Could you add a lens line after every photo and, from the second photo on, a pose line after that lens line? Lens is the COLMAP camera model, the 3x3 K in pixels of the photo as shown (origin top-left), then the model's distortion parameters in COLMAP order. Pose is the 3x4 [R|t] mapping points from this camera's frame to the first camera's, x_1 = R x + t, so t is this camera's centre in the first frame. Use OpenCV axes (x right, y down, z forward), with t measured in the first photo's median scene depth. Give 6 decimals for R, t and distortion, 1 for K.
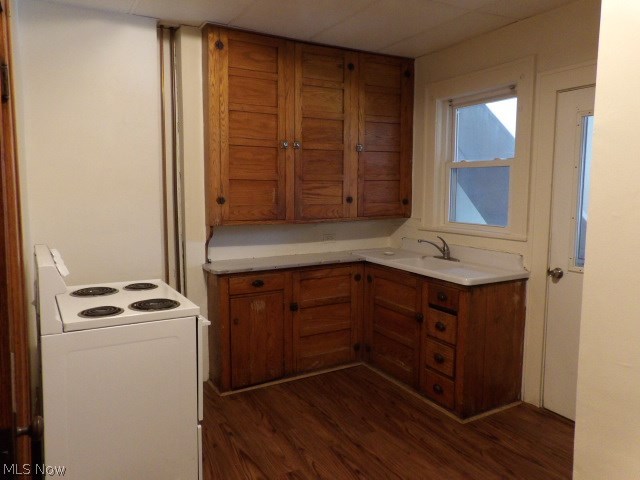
lens RADIAL K [[470.2, 0, 320.0], [0, 470.2, 240.0], [0, 0, 1]] dist [-0.003011, 0.012084]
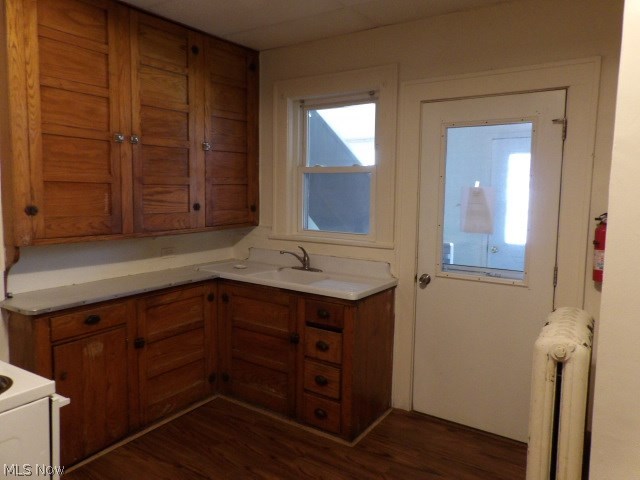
lens RADIAL K [[470.2, 0, 320.0], [0, 470.2, 240.0], [0, 0, 1]] dist [-0.003011, 0.012084]
pose [[0.894303, -0.037864, 0.445857, -0.135254], [0.038195, 0.999236, 0.008249, -0.027816], [-0.445828, 0.009652, 0.895066, 0.159977]]
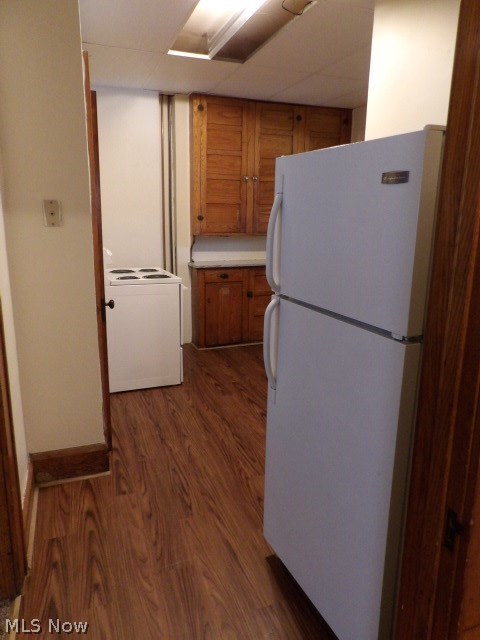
lens RADIAL K [[470.2, 0, 250.7], [0, 470.2, 319.1], [0, 0, 1]] dist [-0.003011, 0.012084]
pose [[0.990167, 0.044392, -0.132660, 0.146105], [-0.029055, 0.992895, 0.115389, 0.053291], [0.136840, -0.110400, 0.984422, -0.436173]]
